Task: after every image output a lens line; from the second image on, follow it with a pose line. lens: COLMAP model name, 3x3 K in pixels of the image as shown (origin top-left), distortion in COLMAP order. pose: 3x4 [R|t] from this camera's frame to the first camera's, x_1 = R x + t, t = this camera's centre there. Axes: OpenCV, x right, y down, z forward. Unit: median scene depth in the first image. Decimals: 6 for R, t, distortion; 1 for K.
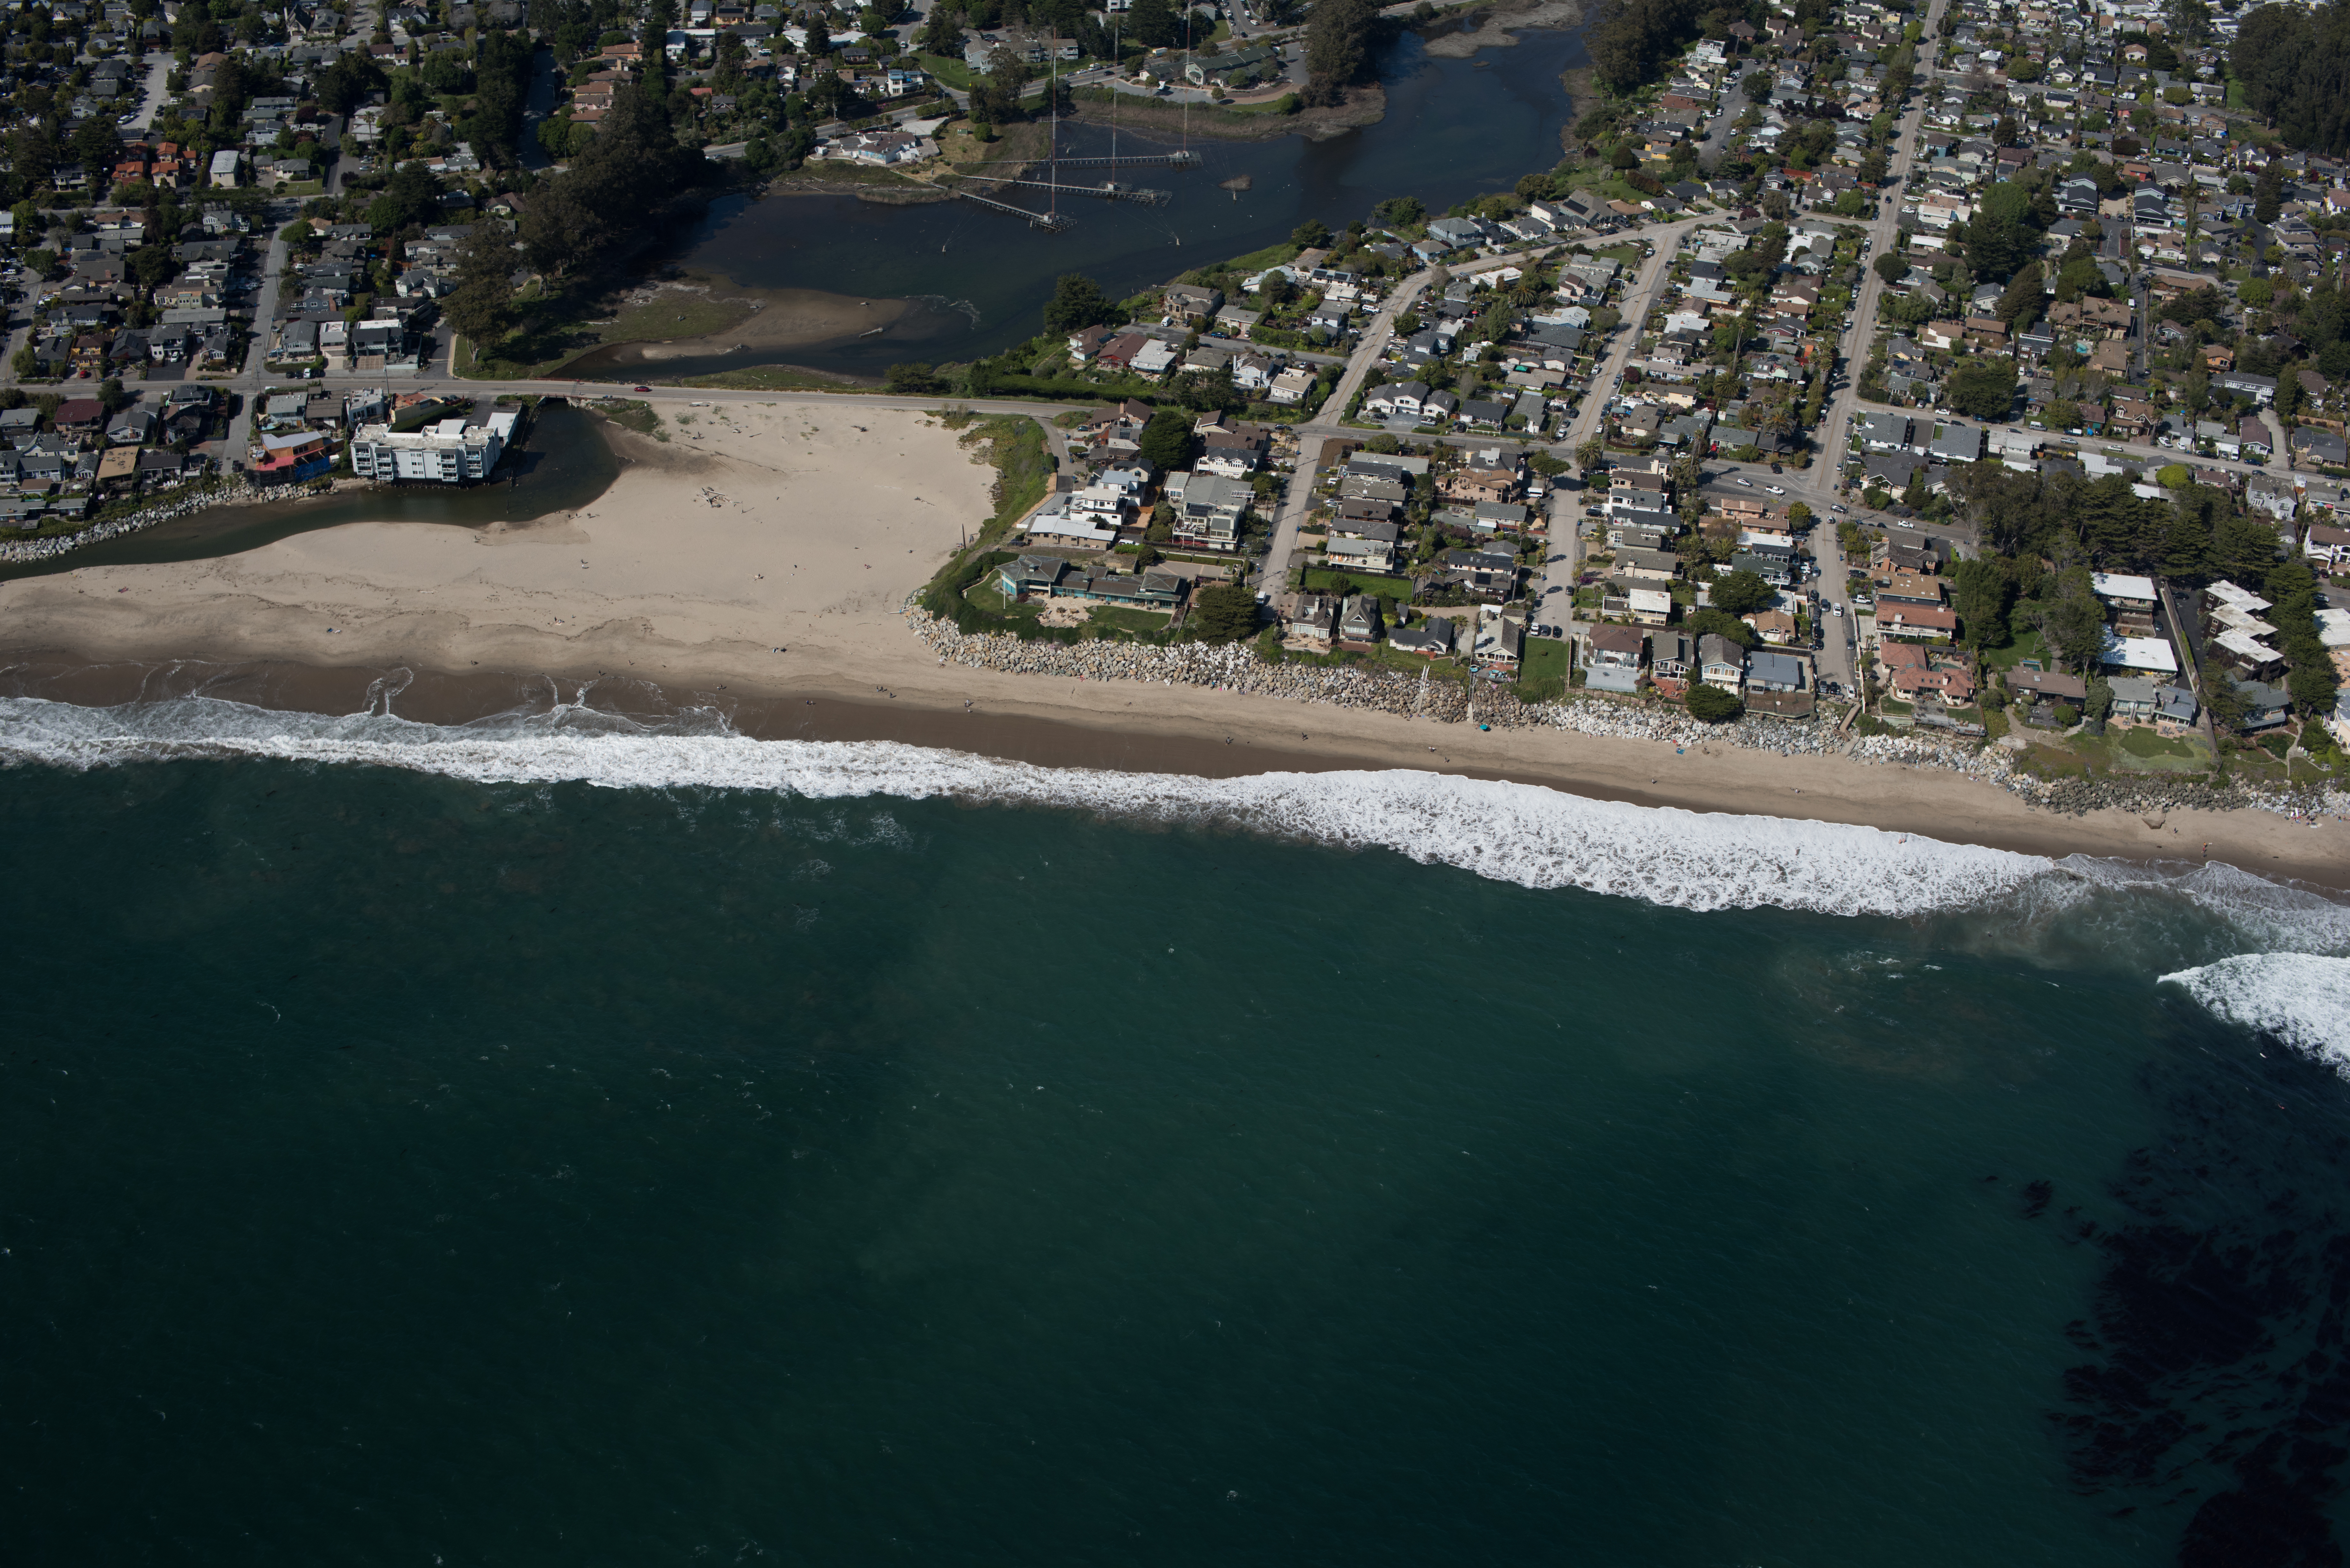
lens RADIAL K [[2671.7, 0, 1175.0], [0, 2671.7, 784.0], [0, 0, 1]] dist [-0.117591, 0.141646]
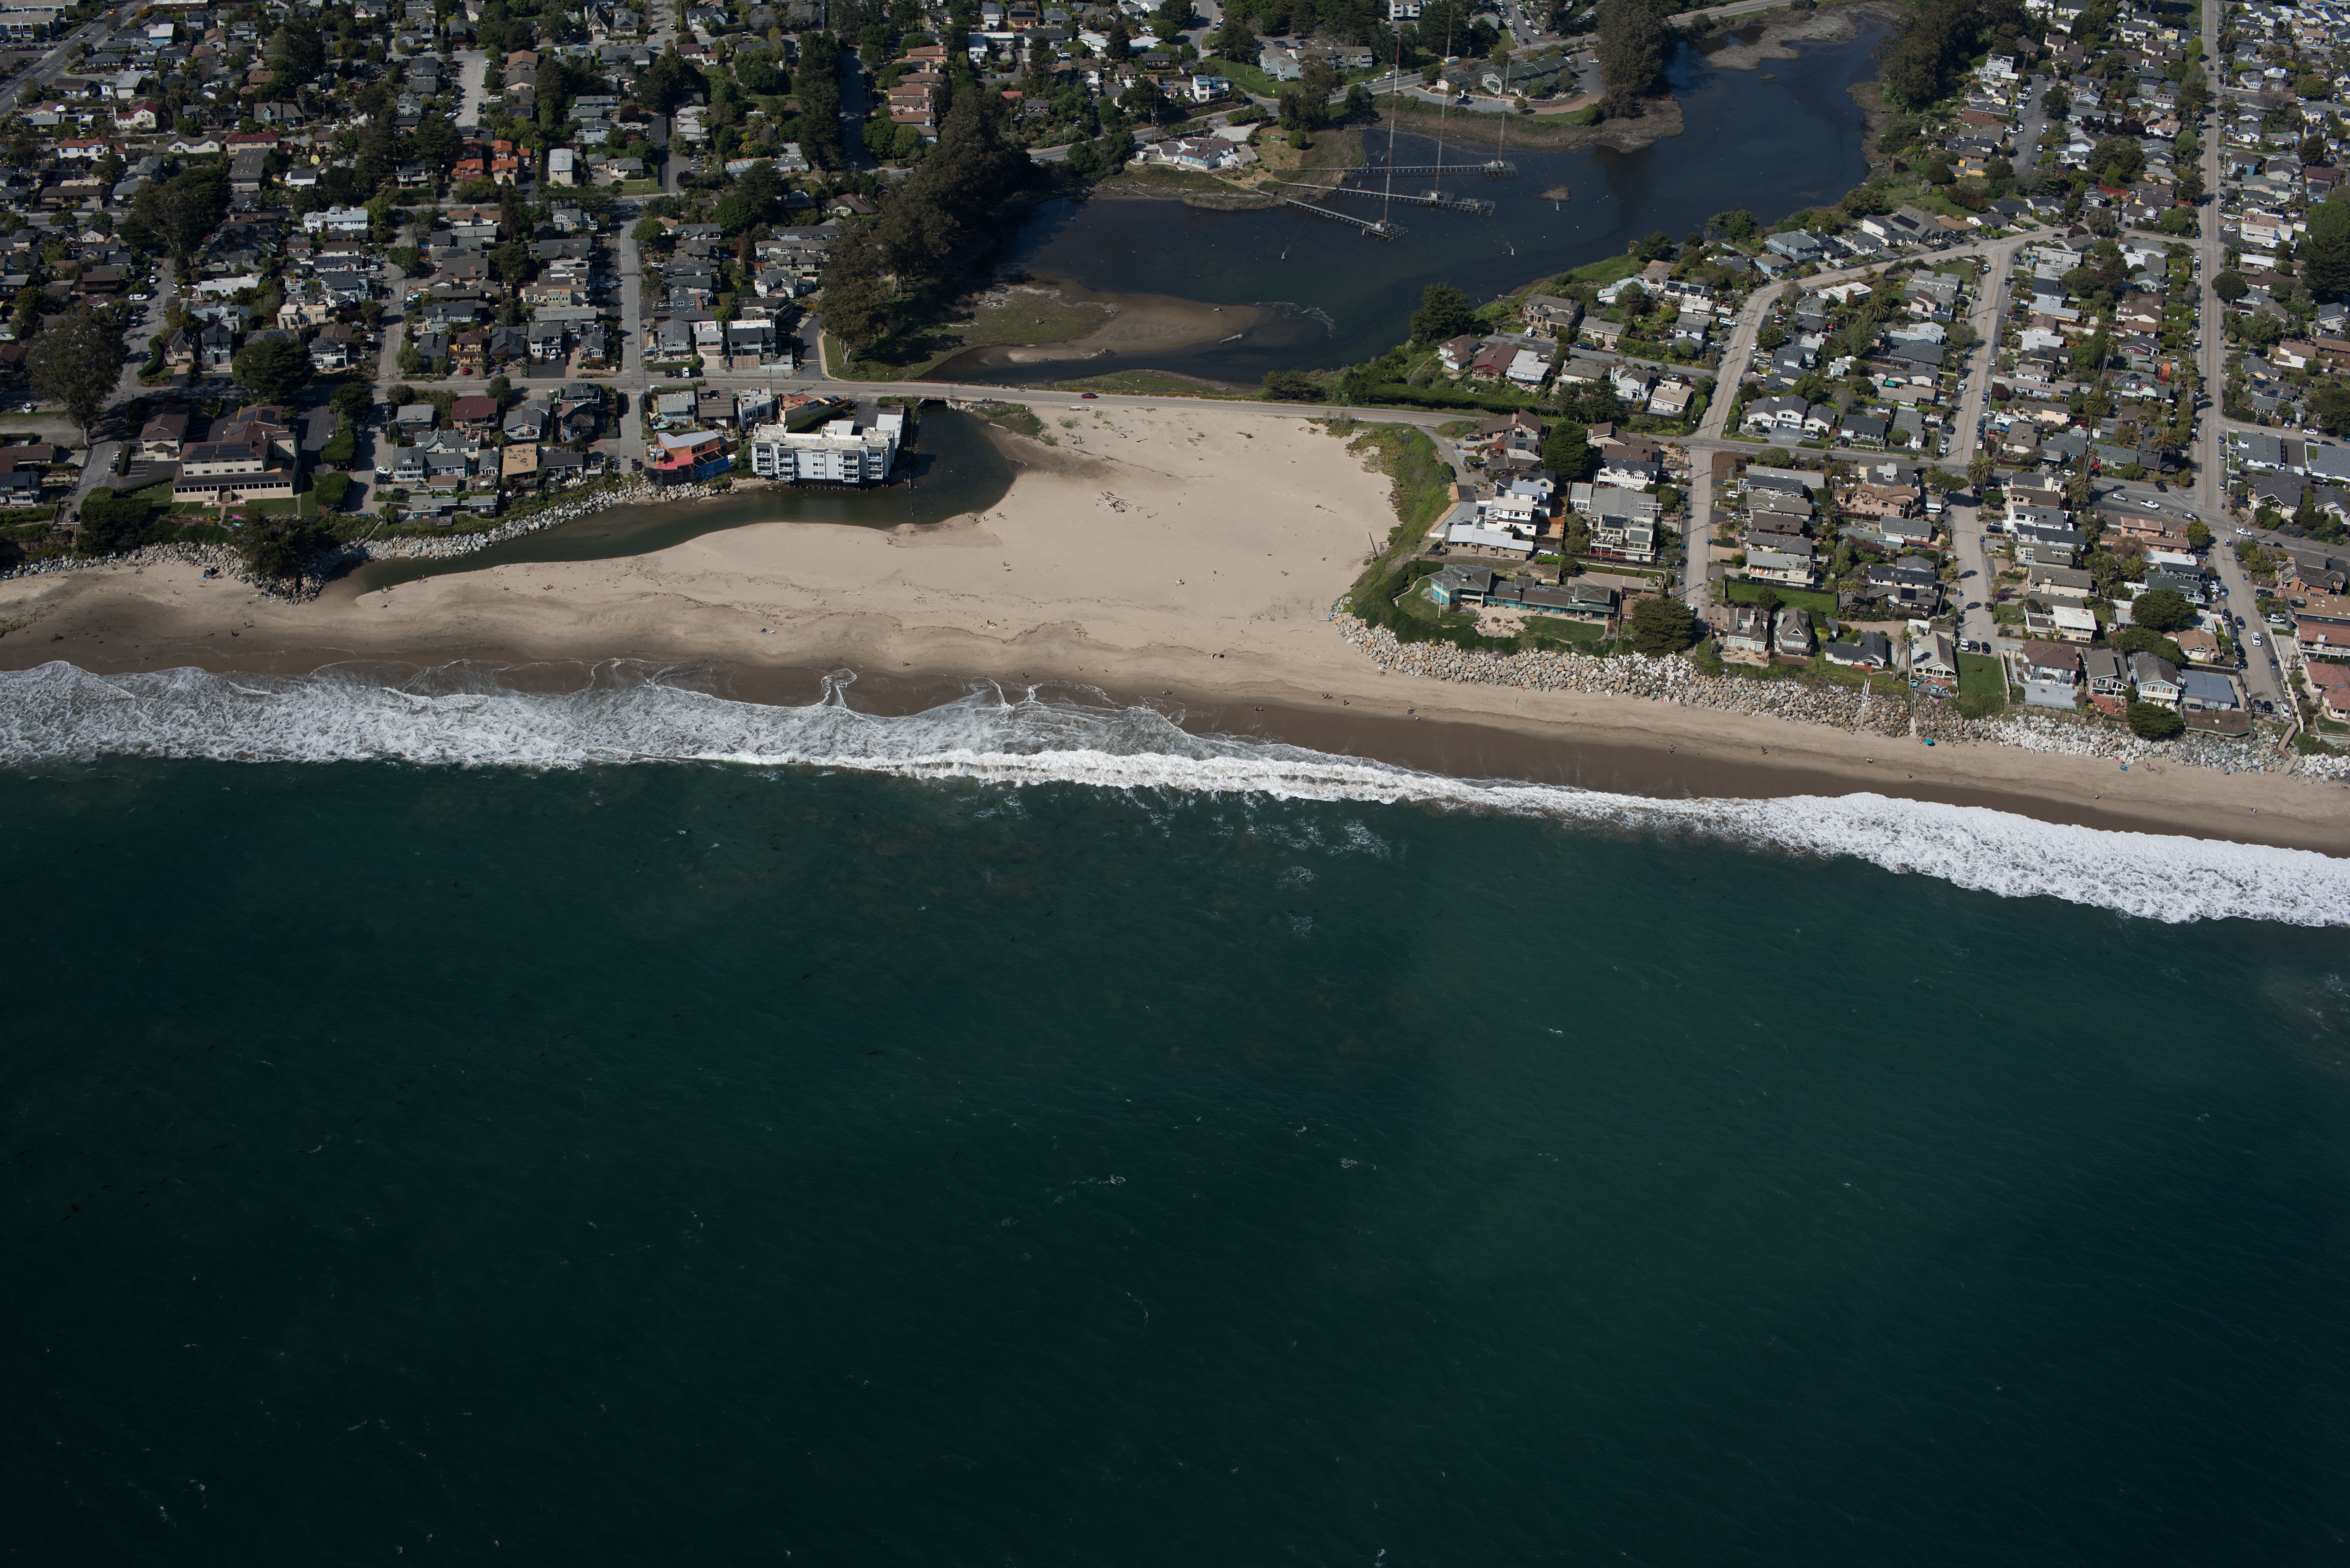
lens RADIAL K [[2671.7, 0, 1175.0], [0, 2671.7, 784.0], [0, 0, 1]] dist [-0.117591, 0.141646]
pose [[0.999808, 0.011795, -0.015677, -0.124523], [-0.011798, 0.999930, -0.000133, -0.001481], [0.015675, 0.000318, 0.999877, -0.005329]]
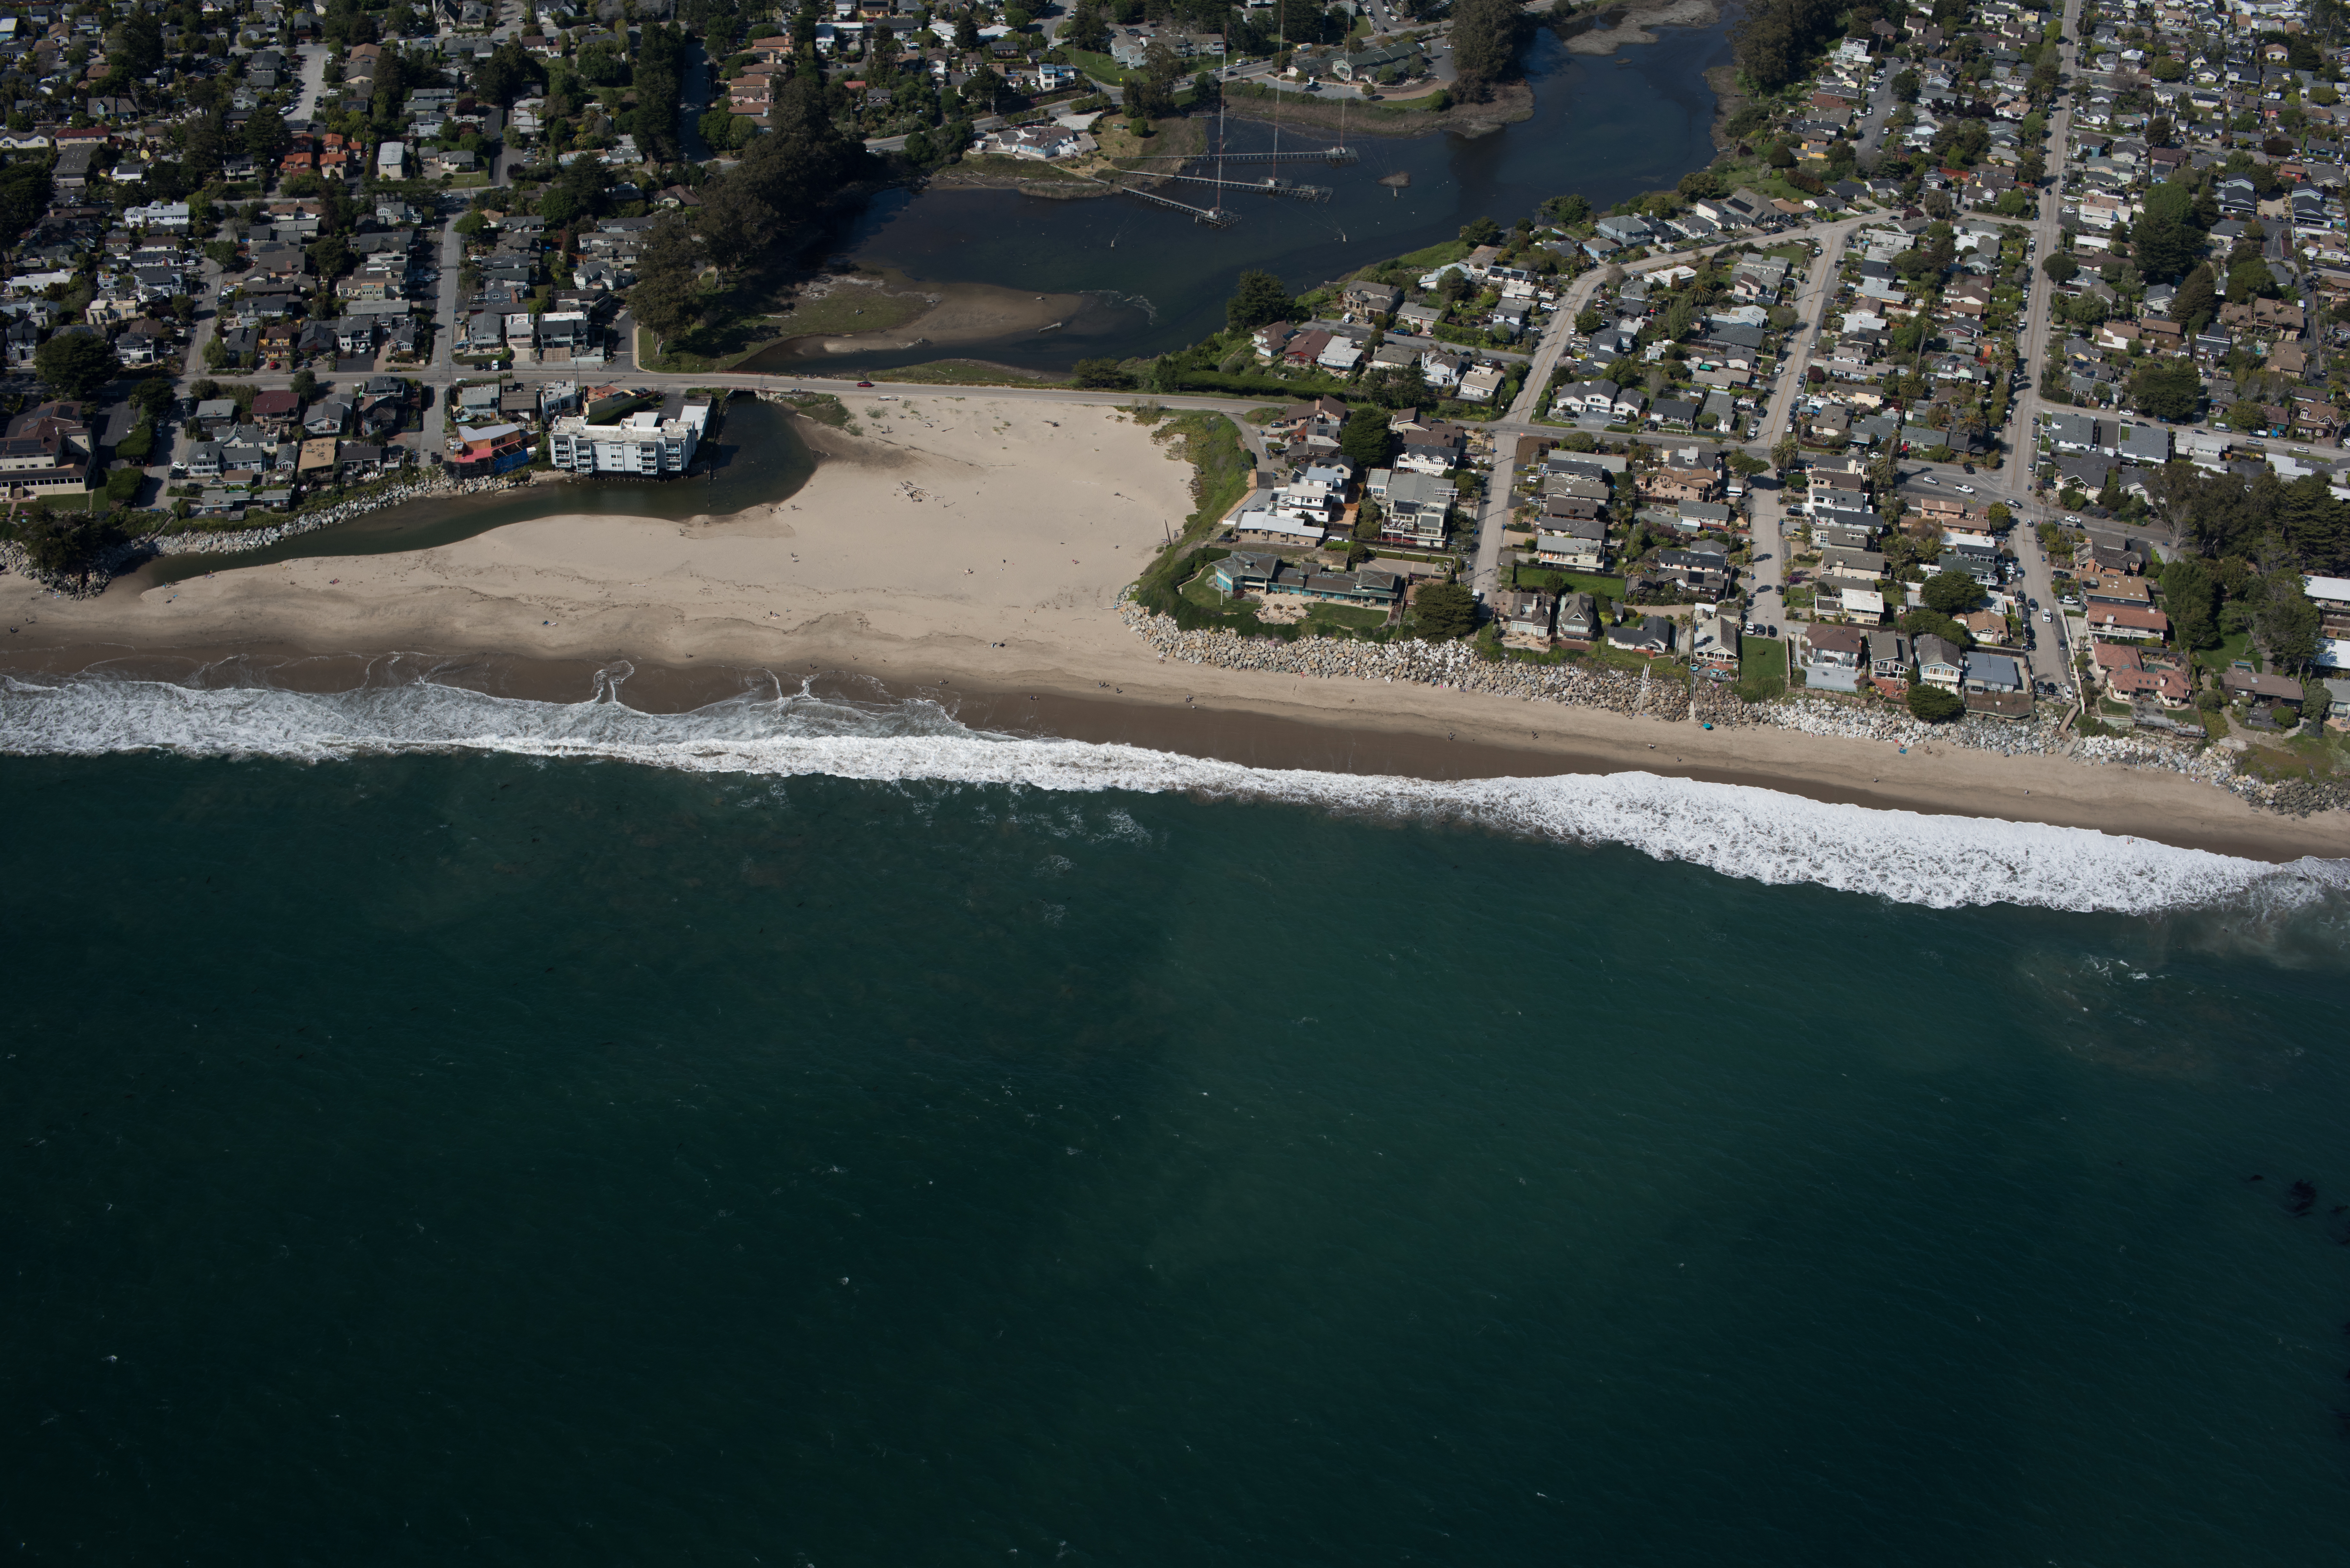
lens RADIAL K [[2671.7, 0, 1175.0], [0, 2671.7, 784.0], [0, 0, 1]] dist [-0.117591, 0.141646]
pose [[0.999959, 0.004886, -0.007601, -0.062235], [-0.004864, 0.999984, 0.002905, -0.001105], [0.007615, -0.002868, 0.999967, -0.002190]]
